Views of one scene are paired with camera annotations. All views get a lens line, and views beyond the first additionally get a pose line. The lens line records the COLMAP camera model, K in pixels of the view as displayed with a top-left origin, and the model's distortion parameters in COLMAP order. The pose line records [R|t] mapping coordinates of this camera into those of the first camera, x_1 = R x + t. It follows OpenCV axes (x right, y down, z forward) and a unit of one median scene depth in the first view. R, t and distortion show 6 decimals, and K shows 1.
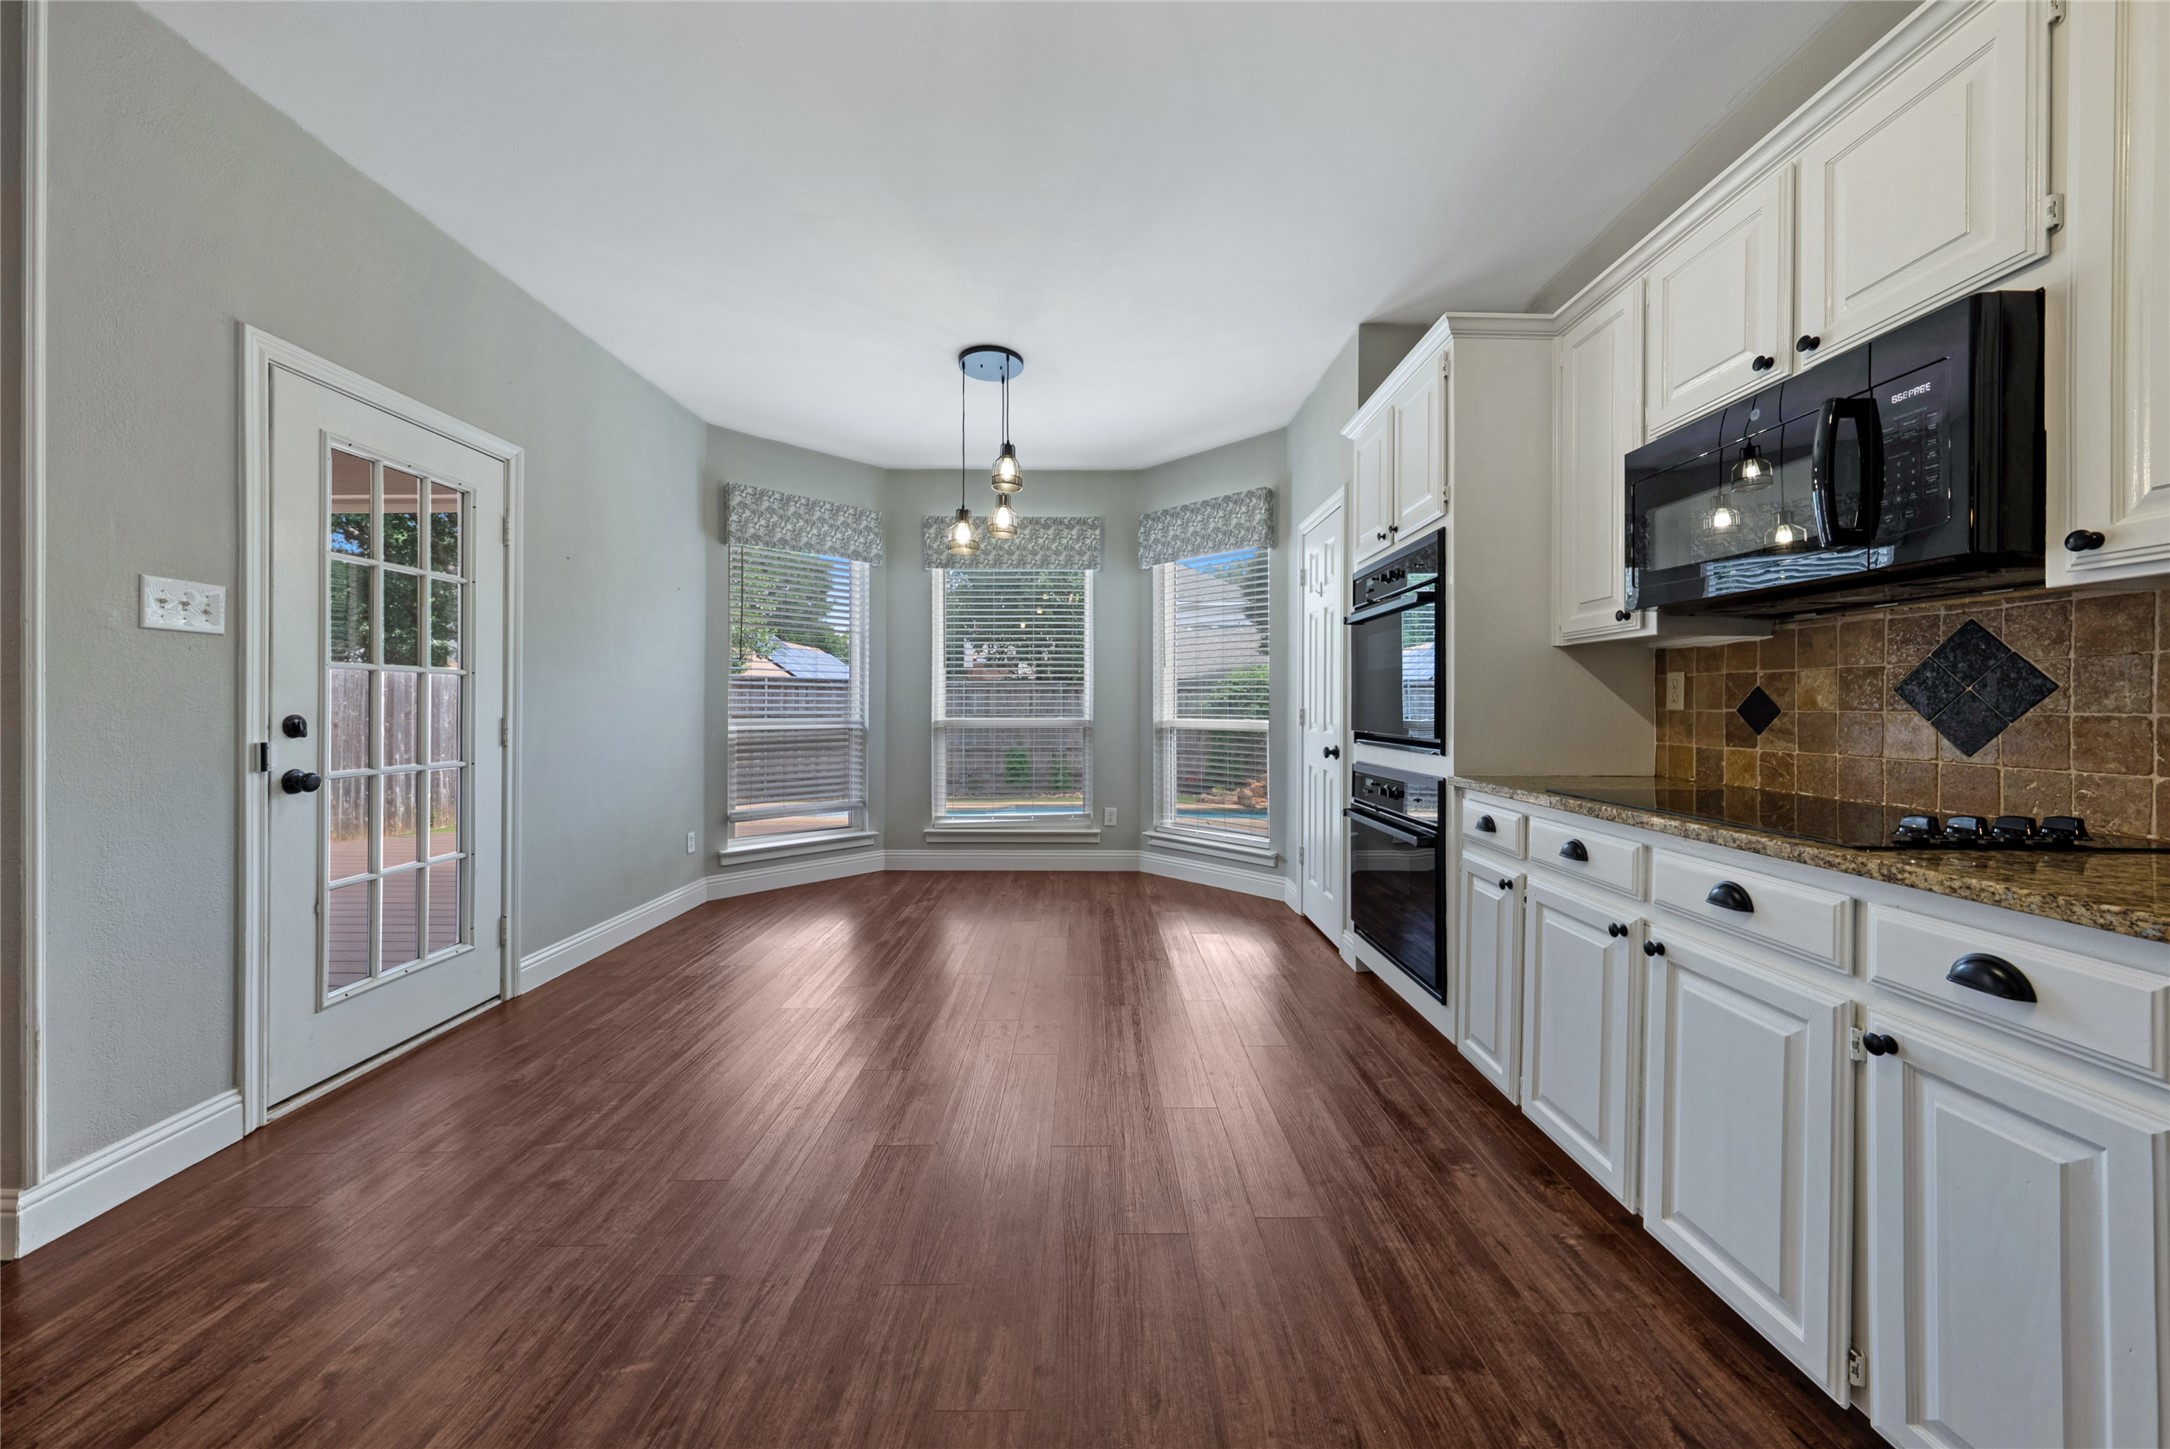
lens RADIAL K [[750.9, 0, 1089.3], [0, 750.9, 708.1], [0, 0, 1]] dist [-0.000630, 0.000184]
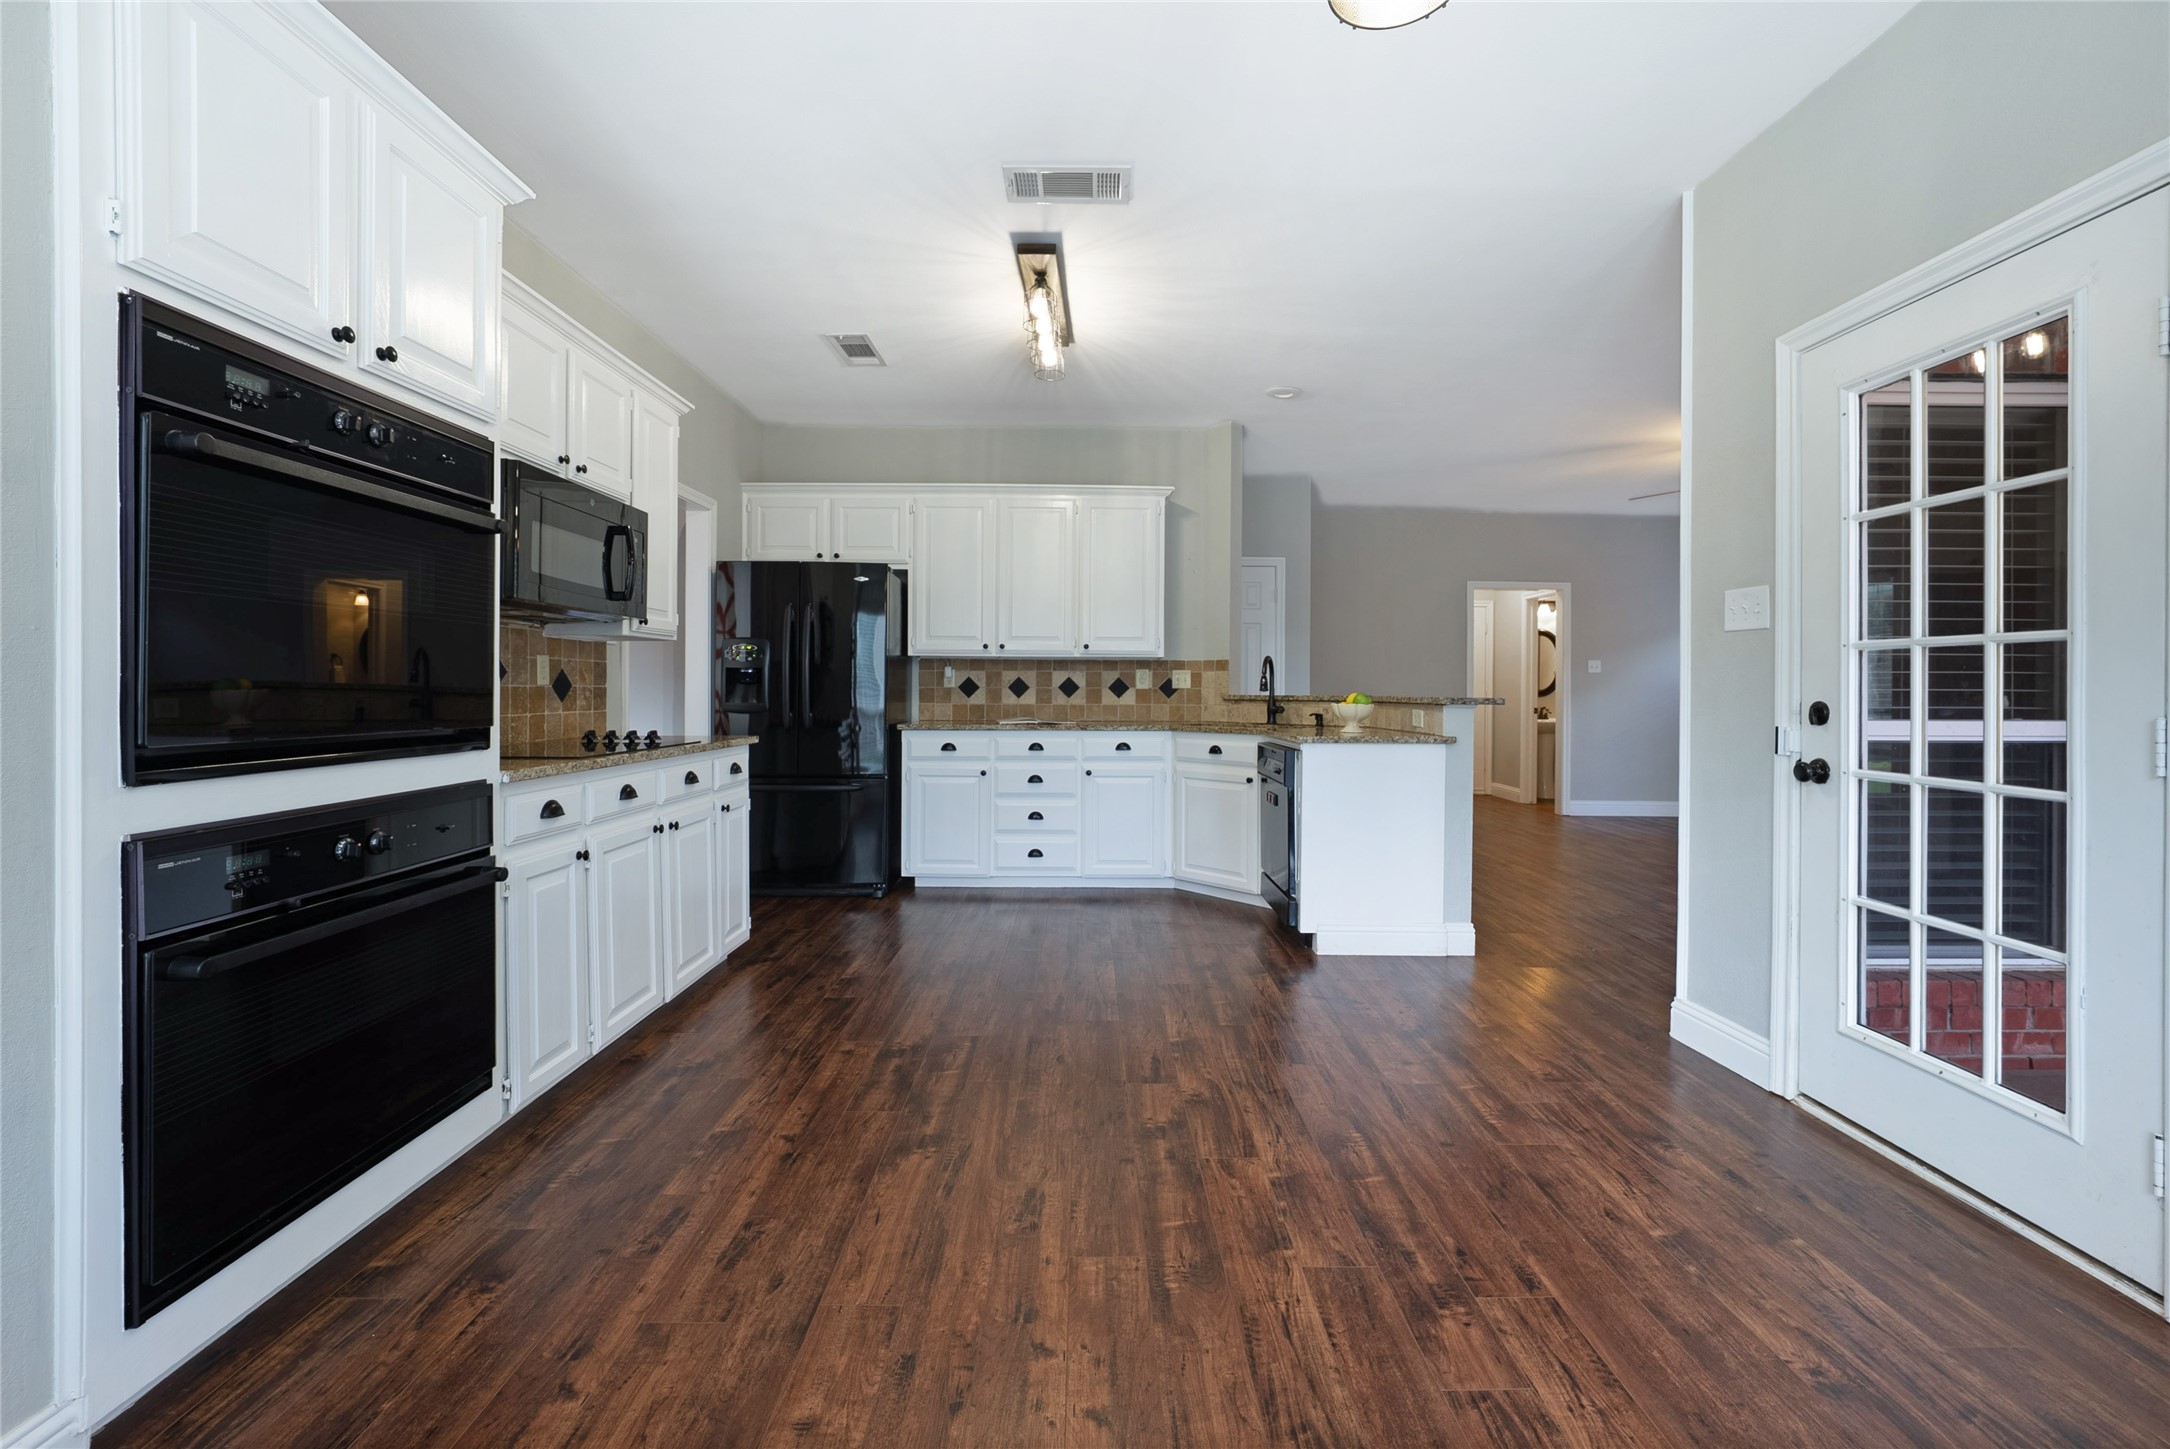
lens RADIAL K [[874.9, 0, 1101.3], [0, 874.9, 688.4], [0, 0, 1]] dist [-0.002855, -0.000158]
pose [[-0.999878, -0.007949, -0.013416, -0.111960], [-0.008003, 0.999960, 0.003959, -0.004033], [0.013384, 0.004066, -0.999902, 1.814264]]
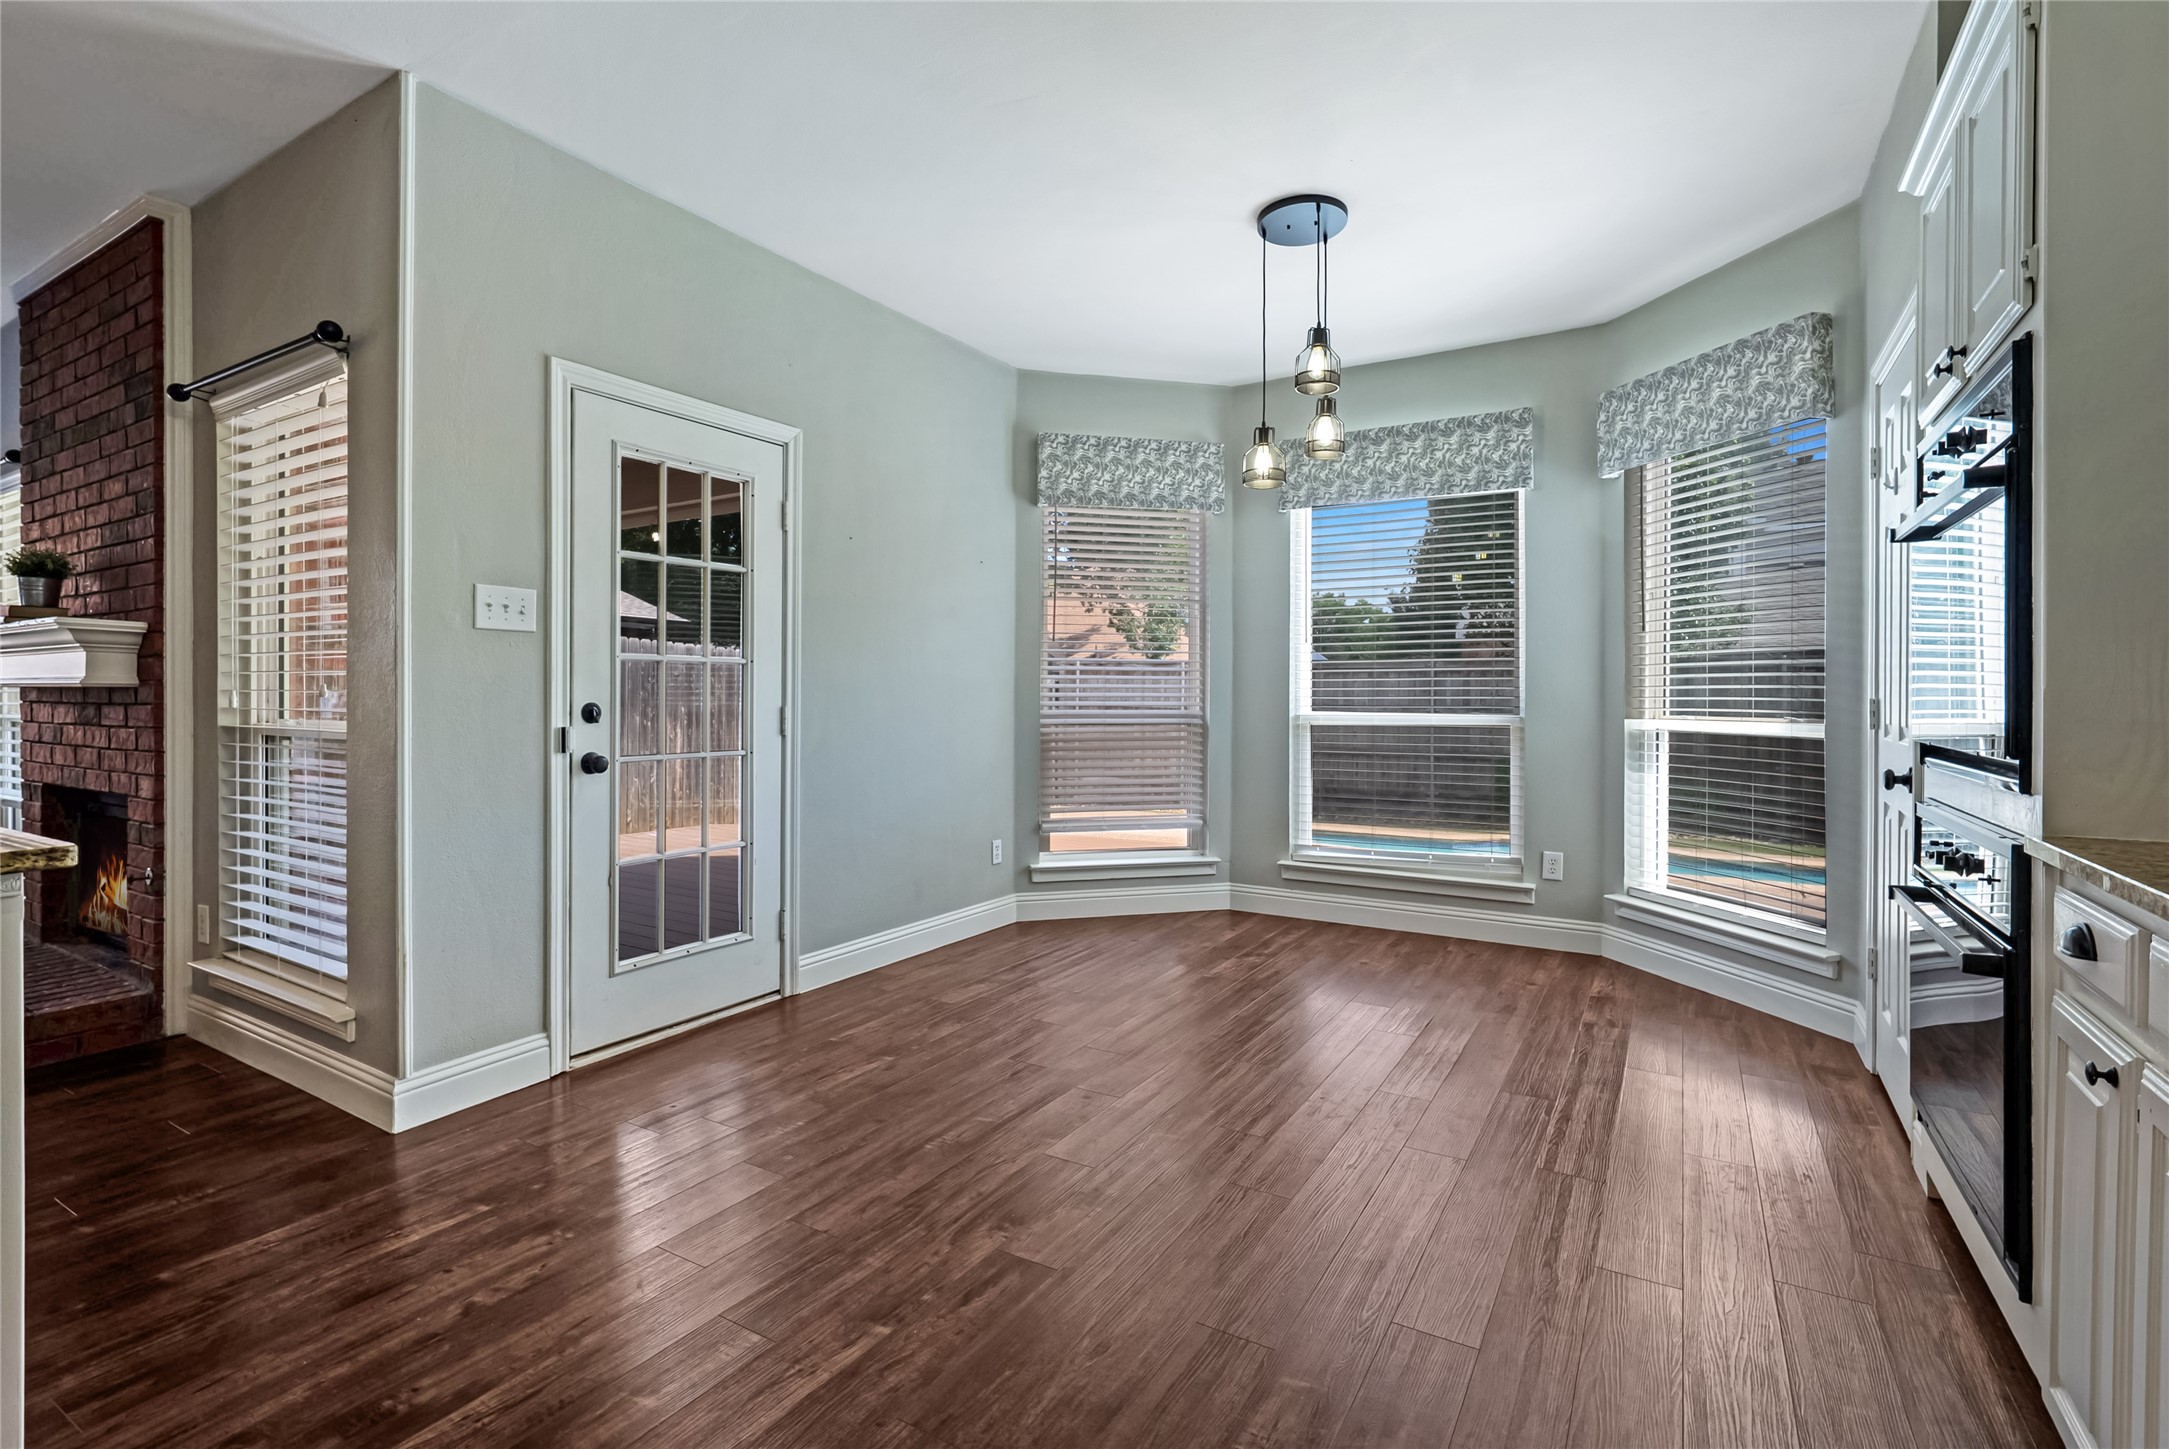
lens RADIAL K [[999.7, 0, 1088.7], [0, 999.7, 686.9], [0, 0, 1]] dist [0.000858, 0.001326]
pose [[0.852637, -0.004340, -0.522485, 0.286000], [-0.001726, 0.999937, -0.011122, 0.001016], [0.522500, 0.010385, 0.852576, 0.112654]]
